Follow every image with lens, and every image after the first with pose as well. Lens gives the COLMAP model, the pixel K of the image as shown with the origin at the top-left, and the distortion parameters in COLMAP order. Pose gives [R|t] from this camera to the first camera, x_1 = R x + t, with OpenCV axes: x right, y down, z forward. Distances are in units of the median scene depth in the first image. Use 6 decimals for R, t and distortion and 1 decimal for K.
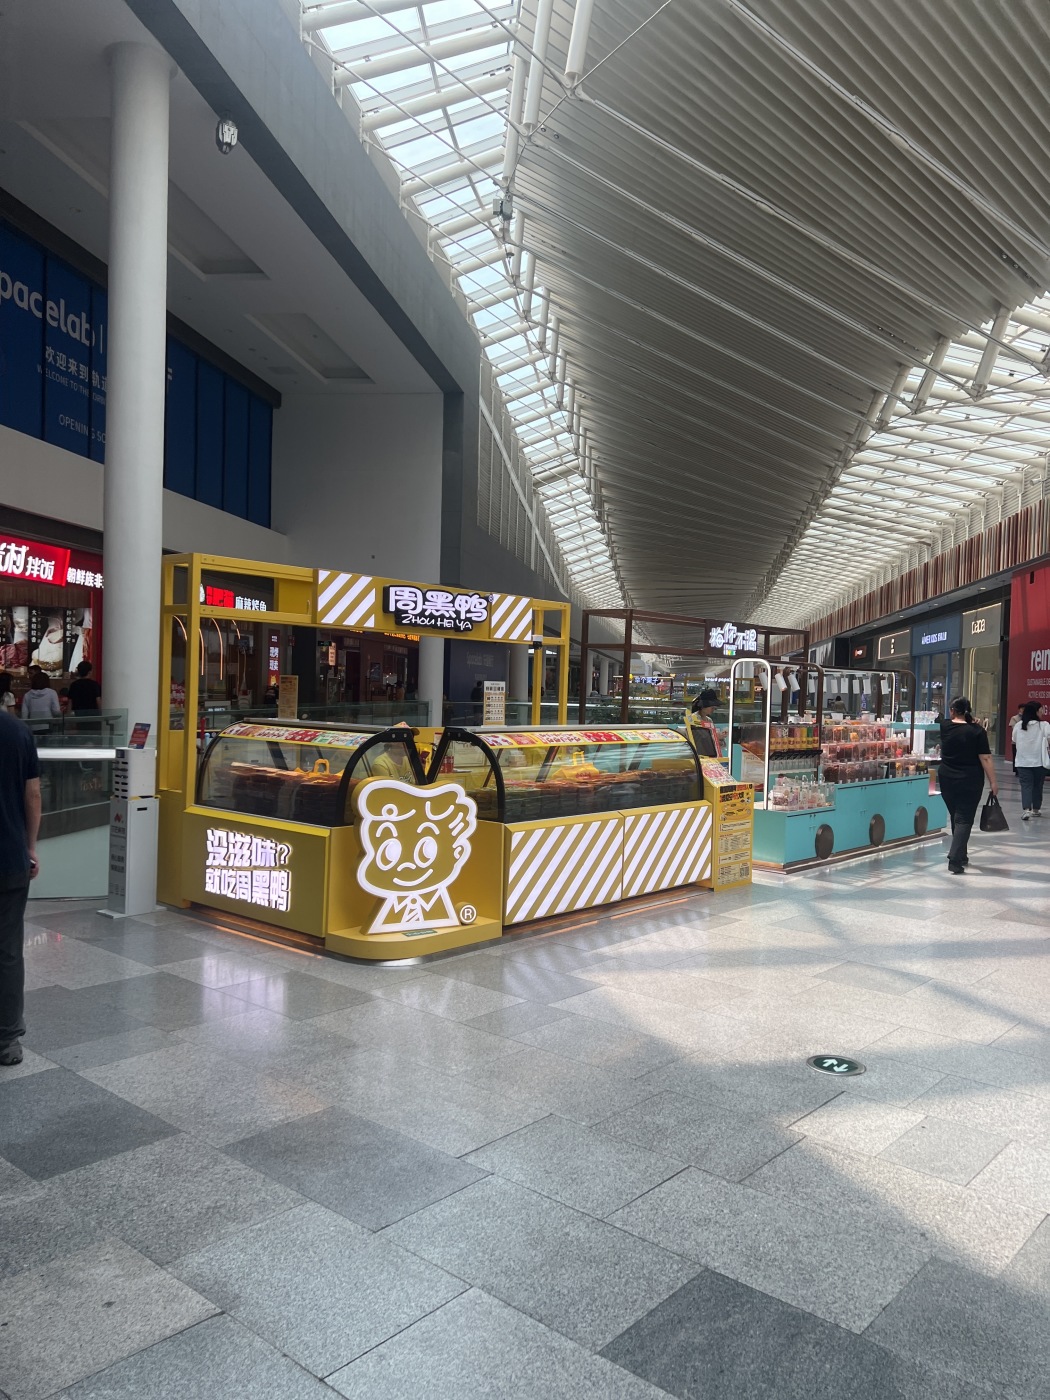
lens RADIAL K [[1047.1, 0, 562.0], [0, 1047.1, 703.7], [0, 0, 1]] dist [0.005199, 0.002229]
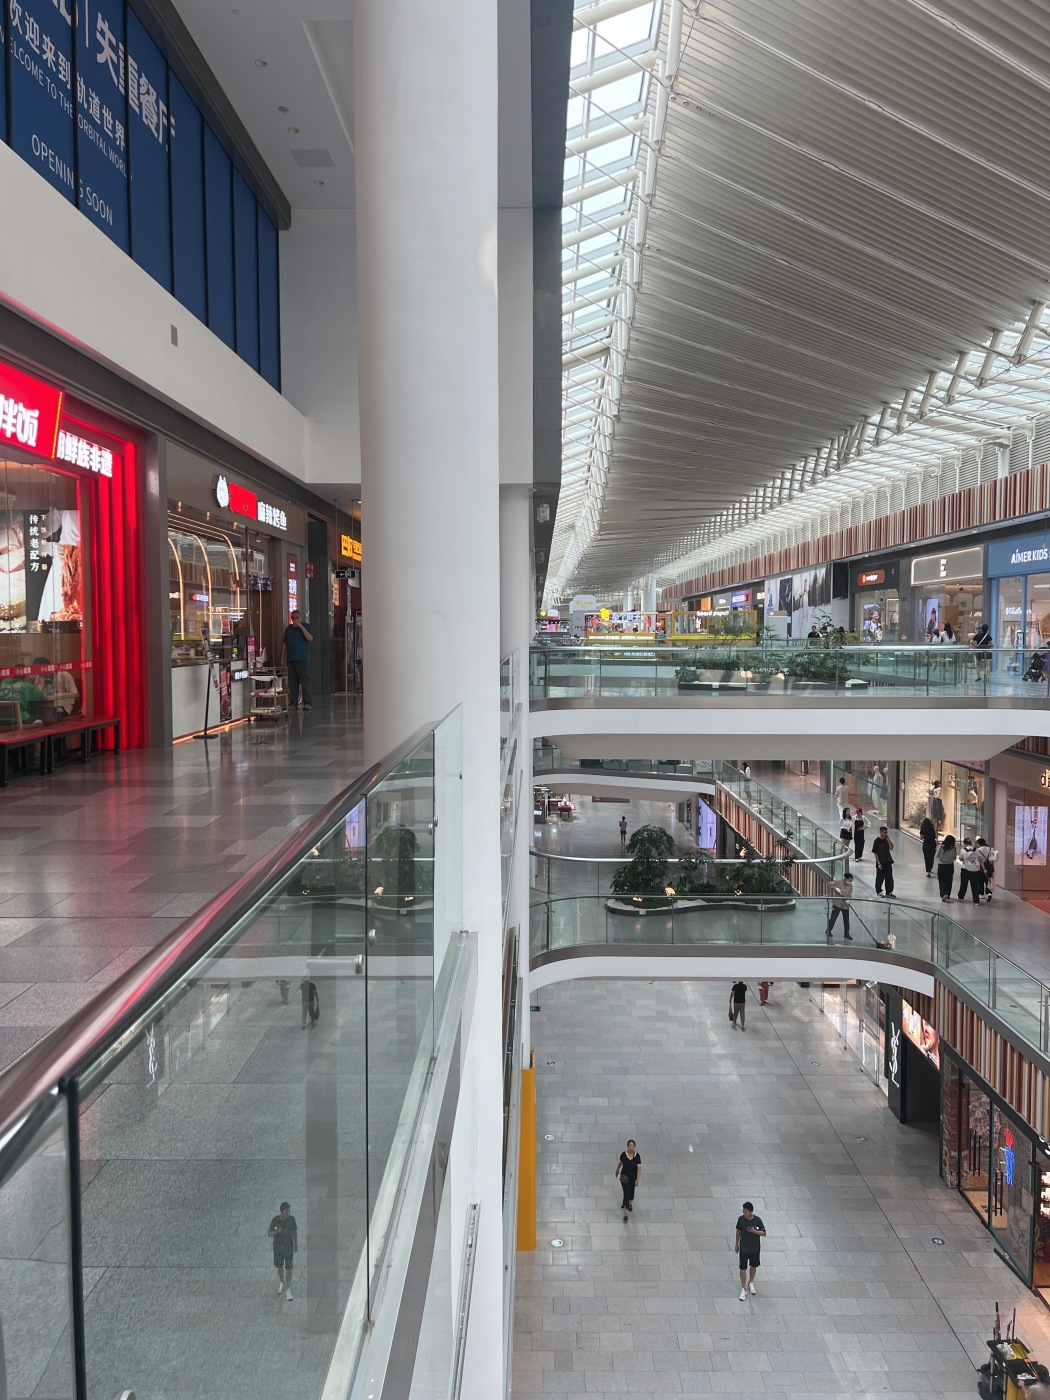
lens RADIAL K [[1051.7, 0, 524.9], [0, 1051.7, 675.7], [0, 0, 1]] dist [-0.000369, -0.003135]
pose [[0.994121, -0.033978, 0.102802, -0.261380], [0.030895, 0.999028, 0.031439, -0.009792], [-0.103771, -0.028078, 0.994205, 0.387558]]
